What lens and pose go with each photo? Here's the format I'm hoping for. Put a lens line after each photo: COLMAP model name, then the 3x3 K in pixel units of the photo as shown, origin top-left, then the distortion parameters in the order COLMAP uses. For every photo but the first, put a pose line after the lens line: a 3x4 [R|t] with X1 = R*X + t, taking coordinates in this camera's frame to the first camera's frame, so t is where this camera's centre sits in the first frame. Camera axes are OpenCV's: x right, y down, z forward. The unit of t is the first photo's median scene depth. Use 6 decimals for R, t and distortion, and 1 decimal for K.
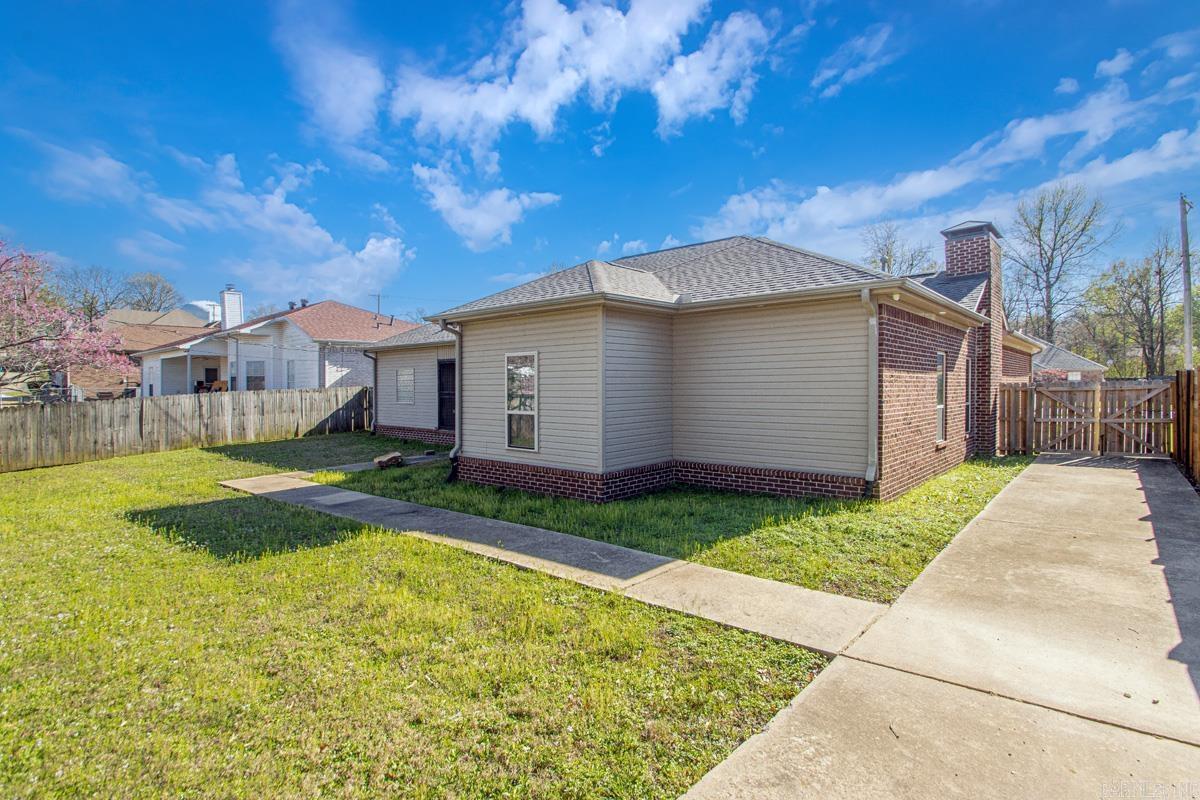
lens RADIAL K [[596.9, 0, 630.3], [0, 596.9, 384.3], [0, 0, 1]] dist [0.000865, -0.008698]
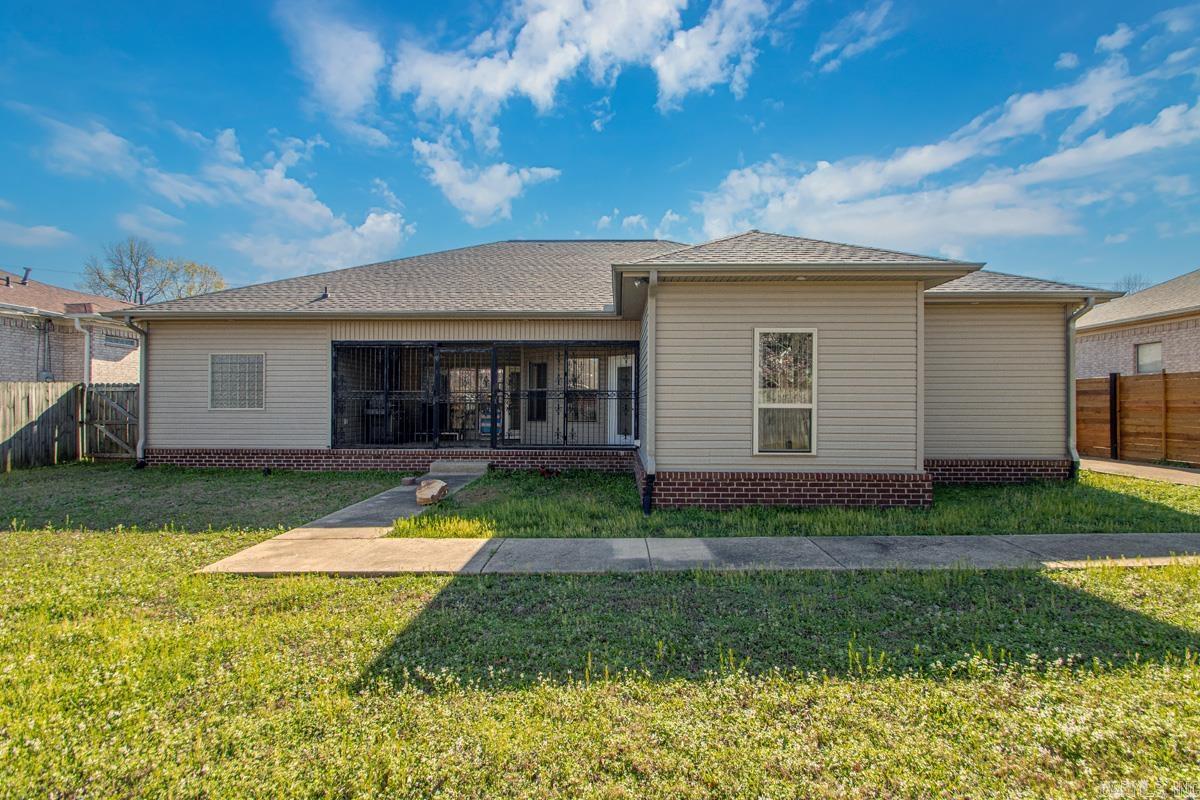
lens RADIAL K [[573.6, 0, 599.6], [0, 573.6, 403.7], [0, 0, 1]] dist [0.007451, -0.011372]
pose [[0.778926, 0.011000, 0.627019, -0.823443], [-0.006125, 0.999932, -0.009934, 0.051942], [-0.627086, 0.003897, 0.778940, 0.563858]]
